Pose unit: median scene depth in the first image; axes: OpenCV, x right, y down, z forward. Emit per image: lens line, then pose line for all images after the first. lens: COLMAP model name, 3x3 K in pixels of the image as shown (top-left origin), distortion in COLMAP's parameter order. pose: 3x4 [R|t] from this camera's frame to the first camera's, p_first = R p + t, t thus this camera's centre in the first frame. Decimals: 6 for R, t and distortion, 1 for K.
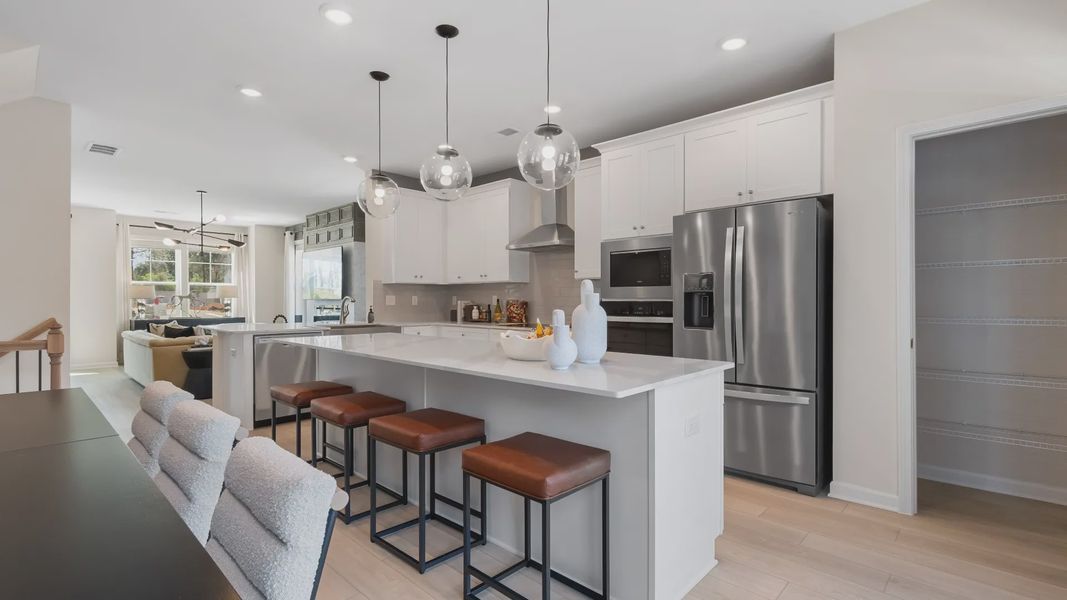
lens RADIAL K [[484.8, 0, 532.3], [0, 484.8, 305.0], [0, 0, 1]] dist [0.005297, -0.000058]
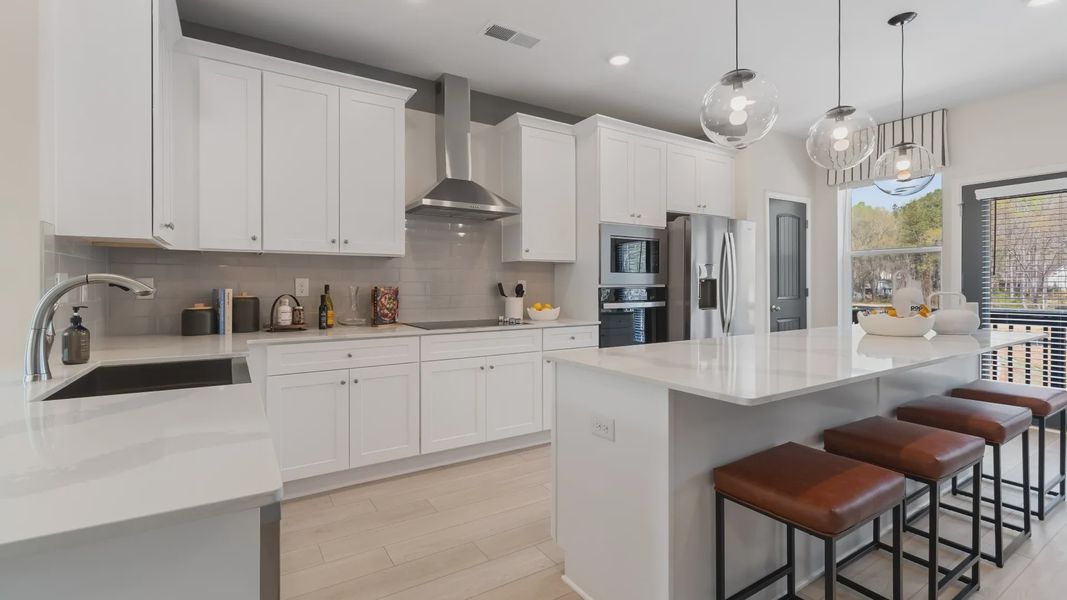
lens RADIAL K [[481.7, 0, 533.8], [0, 481.7, 281.3], [0, 0, 1]] dist [0.001930, -0.000166]
pose [[0.243681, 0.009966, 0.969804, -0.593405], [0.012908, 0.999825, -0.013518, -0.006706], [-0.969770, 0.015812, 0.243510, 0.692392]]
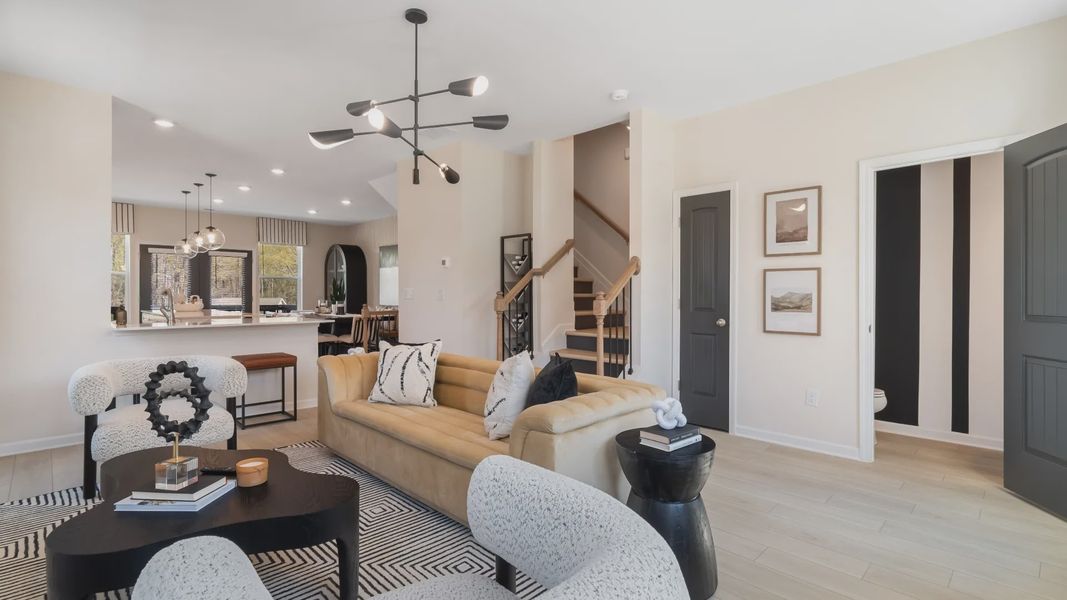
lens RADIAL K [[490.3, 0, 546.2], [0, 490.3, 295.3], [0, 0, 1]] dist [0.005178, 0.000350]
pose [[-0.999950, -0.003071, 0.009497, -1.045278], [-0.002940, 0.999901, 0.013736, -0.018511], [-0.009538, 0.013707, -0.999861, 1.852548]]
